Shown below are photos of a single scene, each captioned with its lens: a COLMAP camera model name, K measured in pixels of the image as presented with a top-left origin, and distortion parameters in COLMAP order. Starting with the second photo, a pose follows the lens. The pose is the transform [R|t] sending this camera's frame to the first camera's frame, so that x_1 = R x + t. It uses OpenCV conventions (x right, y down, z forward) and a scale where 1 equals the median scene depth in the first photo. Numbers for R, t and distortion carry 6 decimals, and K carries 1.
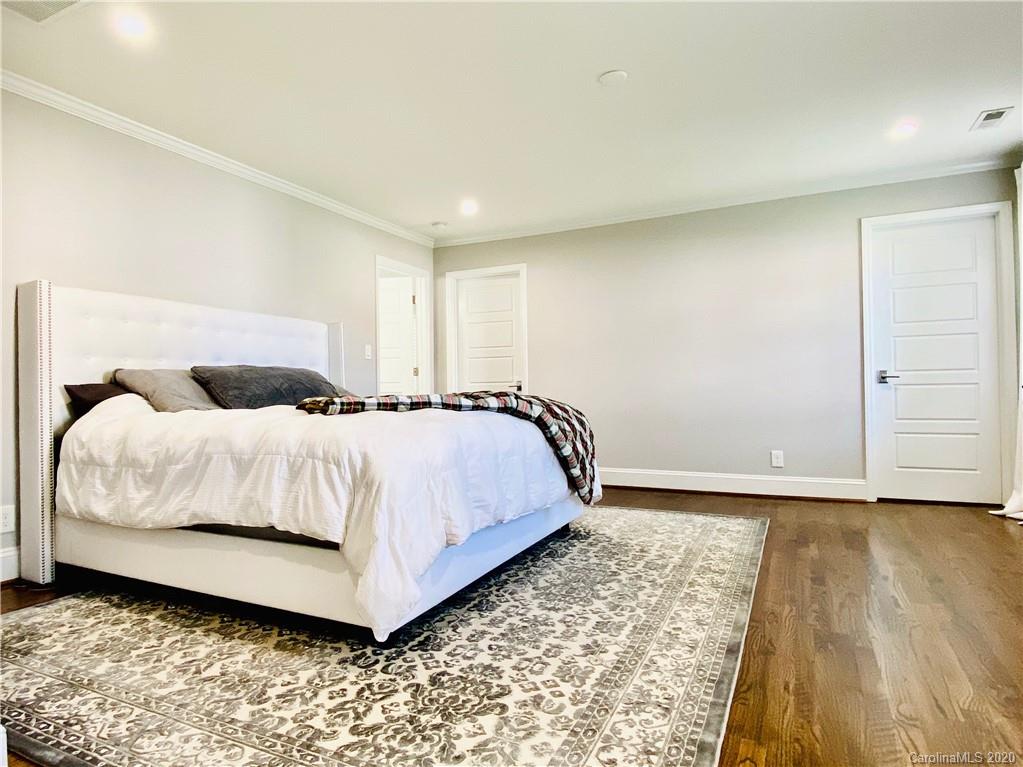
lens RADIAL K [[594.1, 0, 472.7], [0, 594.1, 386.0], [0, 0, 1]] dist [0.082580, -0.075034]
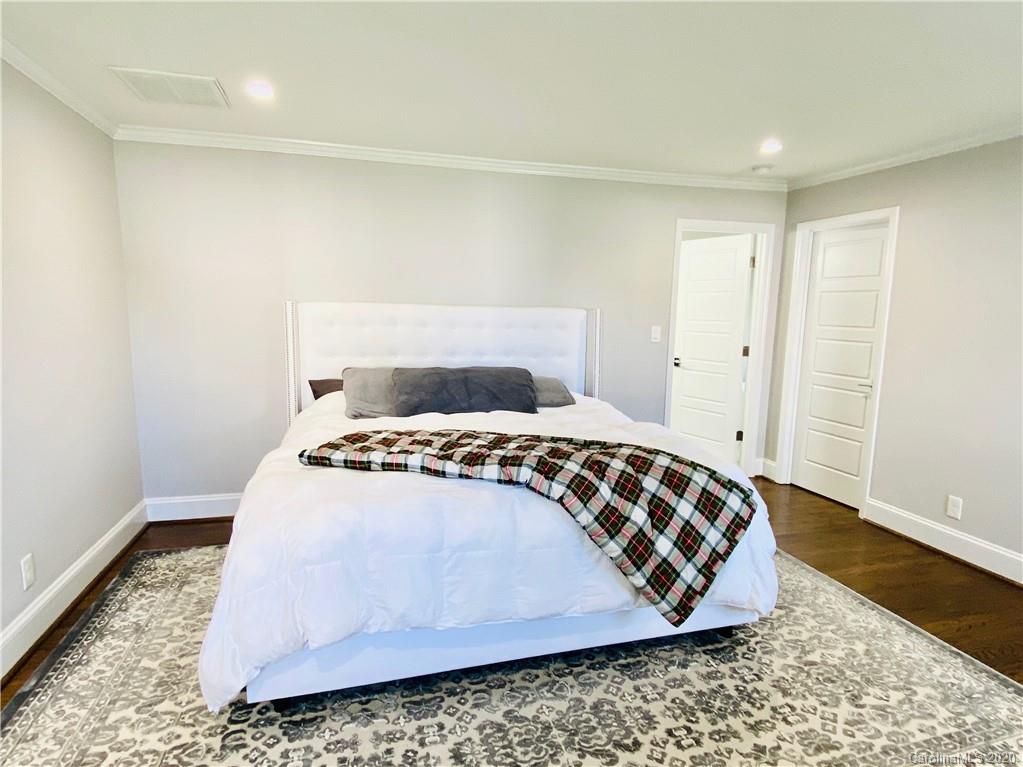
lens RADIAL K [[574.2, 0, 511.5], [0, 574.2, 383.5], [0, 0, 1]] dist [0.000695, 0.000436]
pose [[0.700178, 0.114547, -0.704720, 0.673911], [-0.022212, 0.990063, 0.138859, -0.230479], [0.713623, -0.081573, 0.695765, 0.569637]]
